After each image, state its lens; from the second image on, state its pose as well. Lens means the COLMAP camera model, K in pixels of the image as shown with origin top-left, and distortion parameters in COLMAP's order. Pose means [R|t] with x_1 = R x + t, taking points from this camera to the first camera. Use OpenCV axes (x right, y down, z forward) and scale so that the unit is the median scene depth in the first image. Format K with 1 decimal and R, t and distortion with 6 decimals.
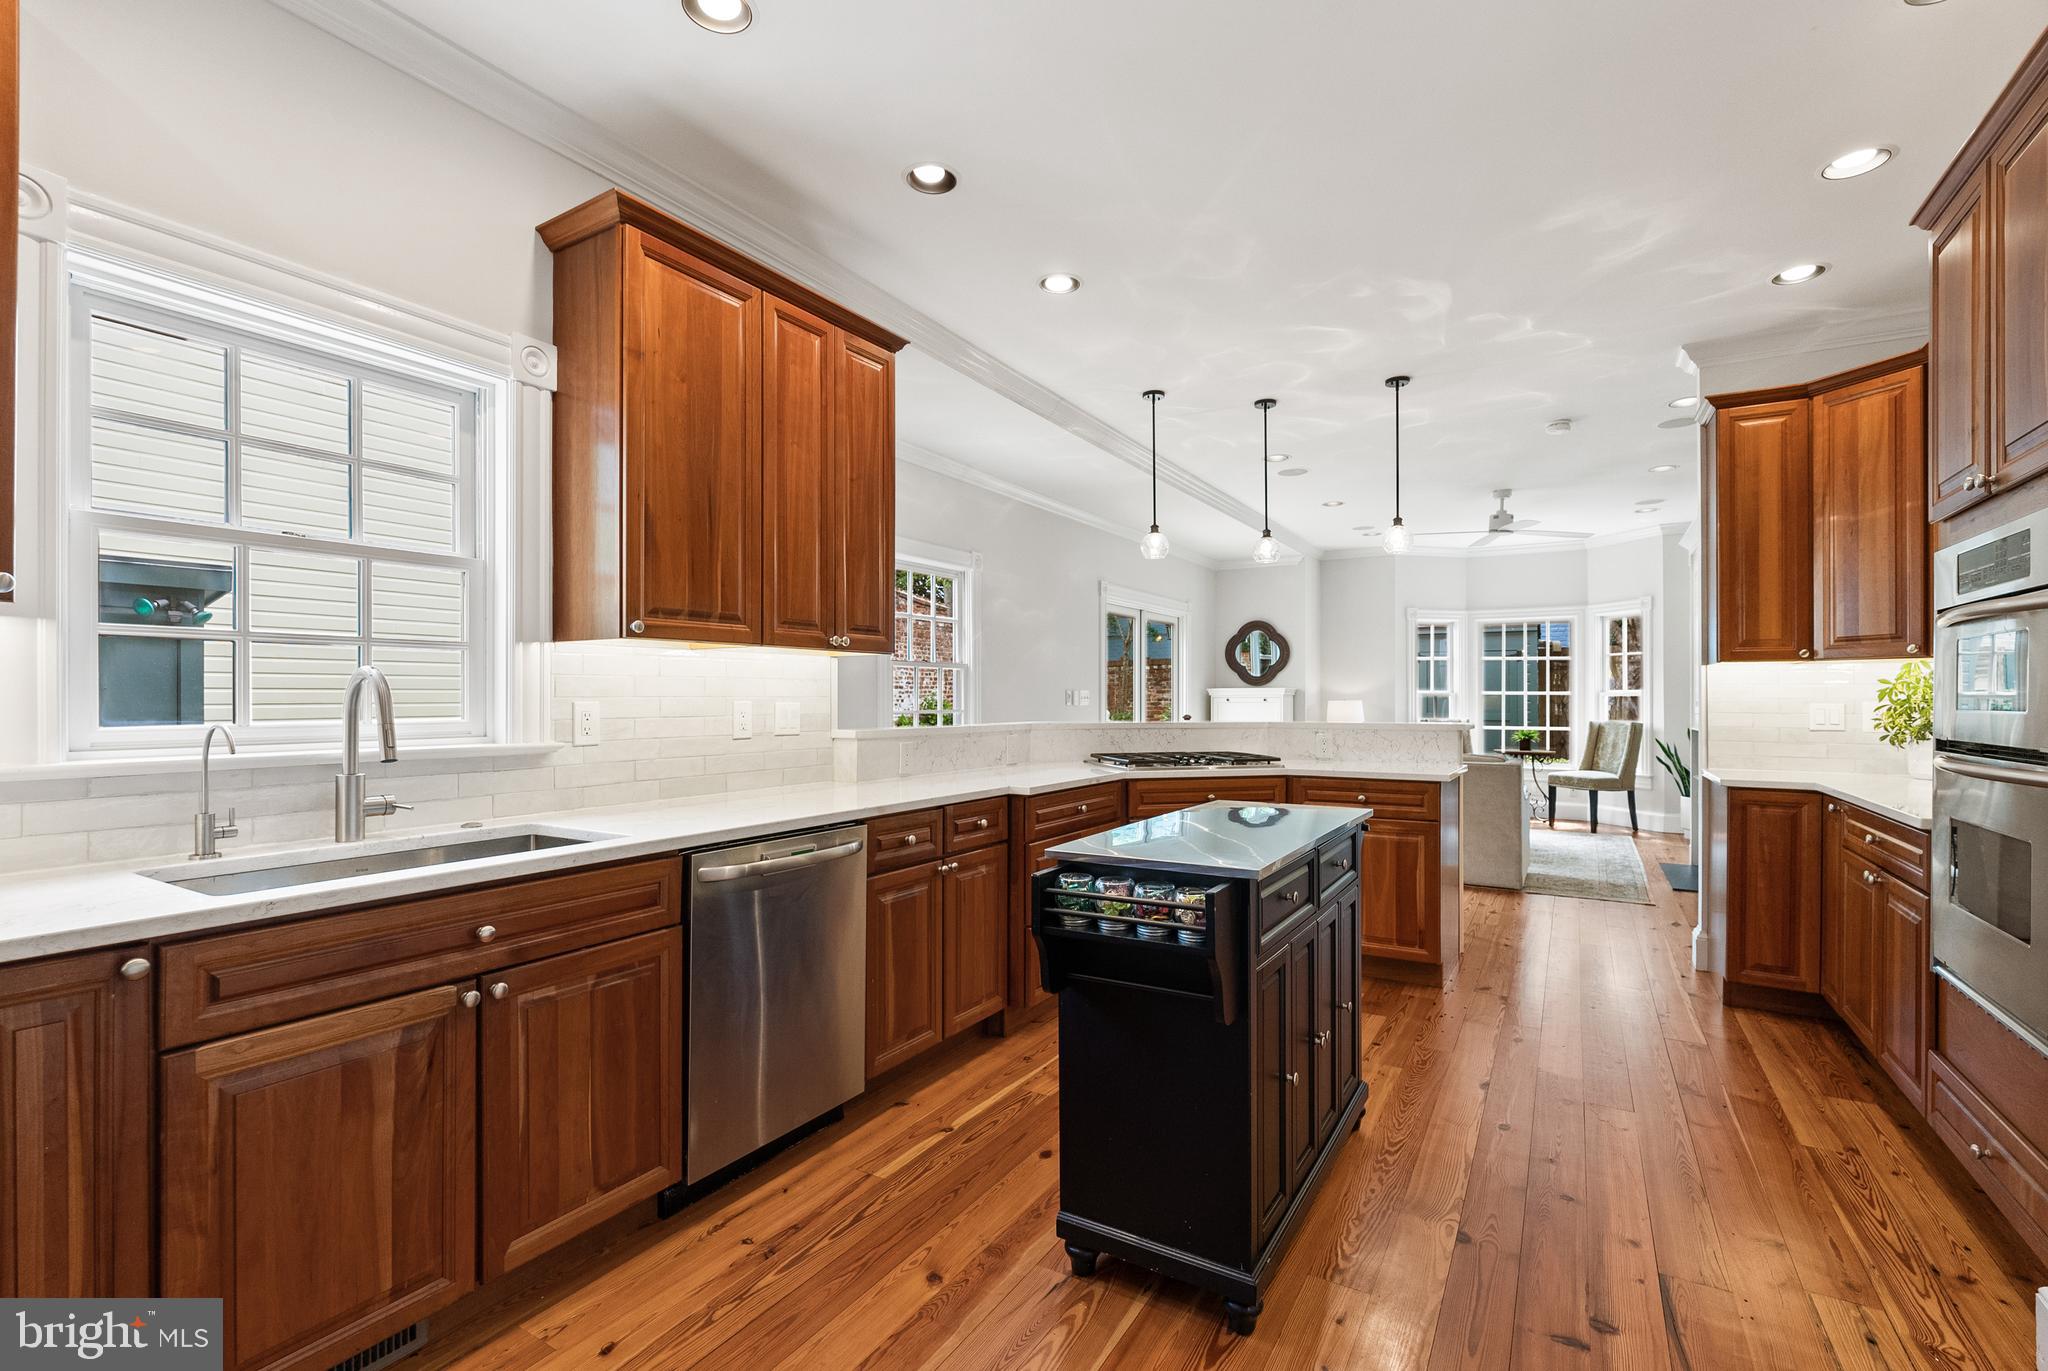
lens RADIAL K [[892.6, 0, 1026.9], [0, 892.6, 704.1], [0, 0, 1]] dist [-0.005195, -0.000059]
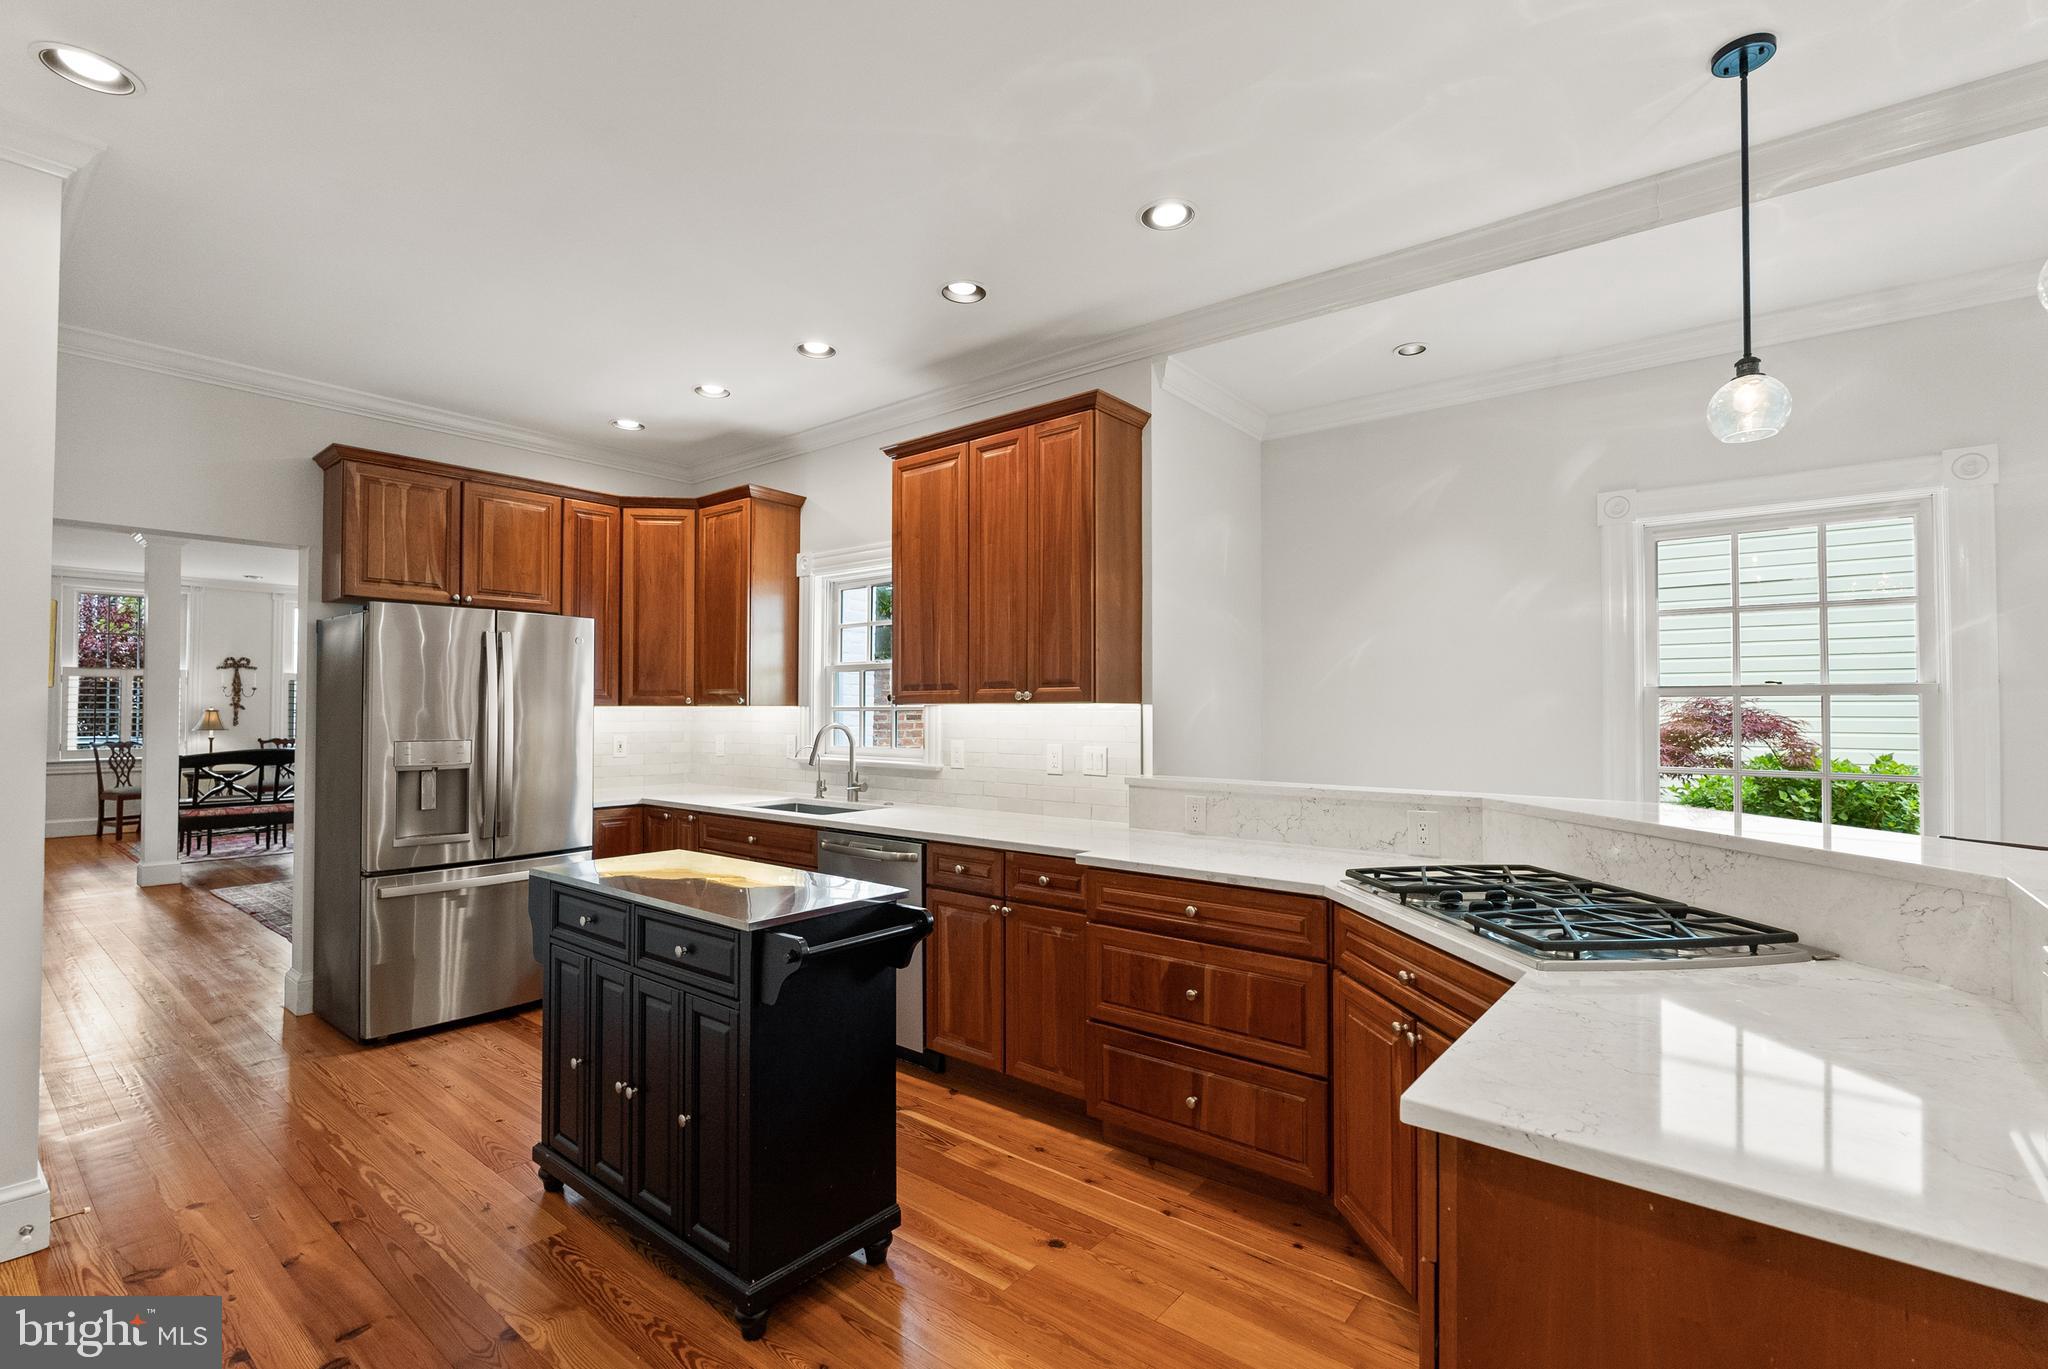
lens RADIAL K [[892.6, 0, 1026.9], [0, 892.6, 703.1], [0, 0, 1]] dist [-0.005195, -0.000059]
pose [[-0.115060, -0.010565, -0.993302, 1.004700], [-0.008841, 0.999915, -0.009611, -0.052886], [0.993319, 0.007676, -0.115143, 1.207107]]
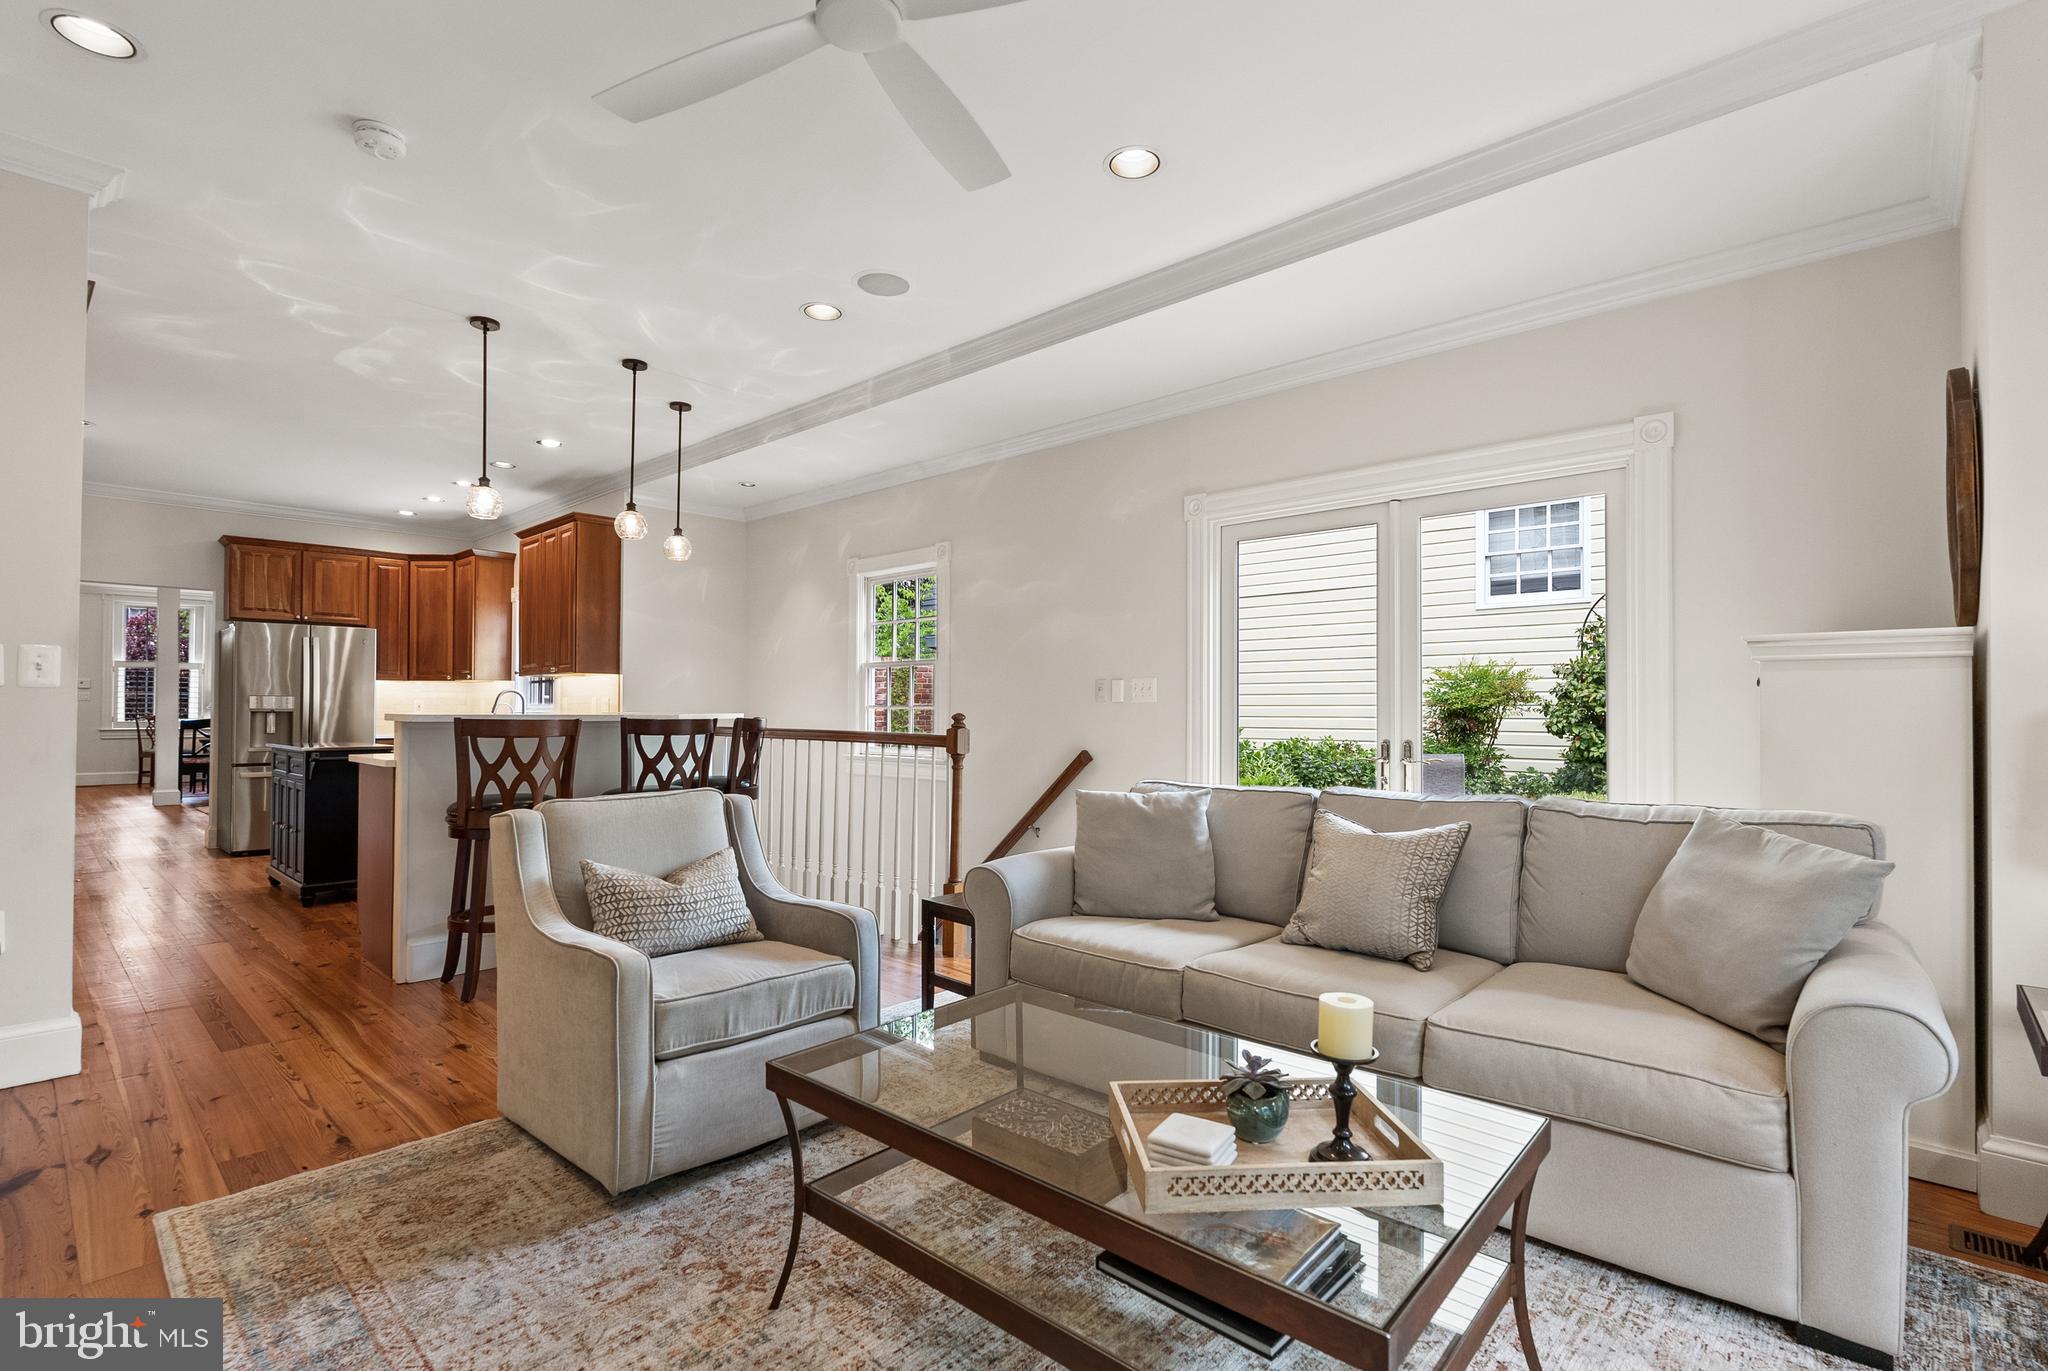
lens RADIAL K [[948.8, 0, 1025.9], [0, 948.8, 698.7], [0, 0, 1]] dist [0.000798, 0.000295]
pose [[-0.196135, -0.014892, -0.980464, 1.964314], [-0.009858, 0.999864, -0.013215, 0.020859], [0.980527, 0.007074, -0.196255, 2.749905]]
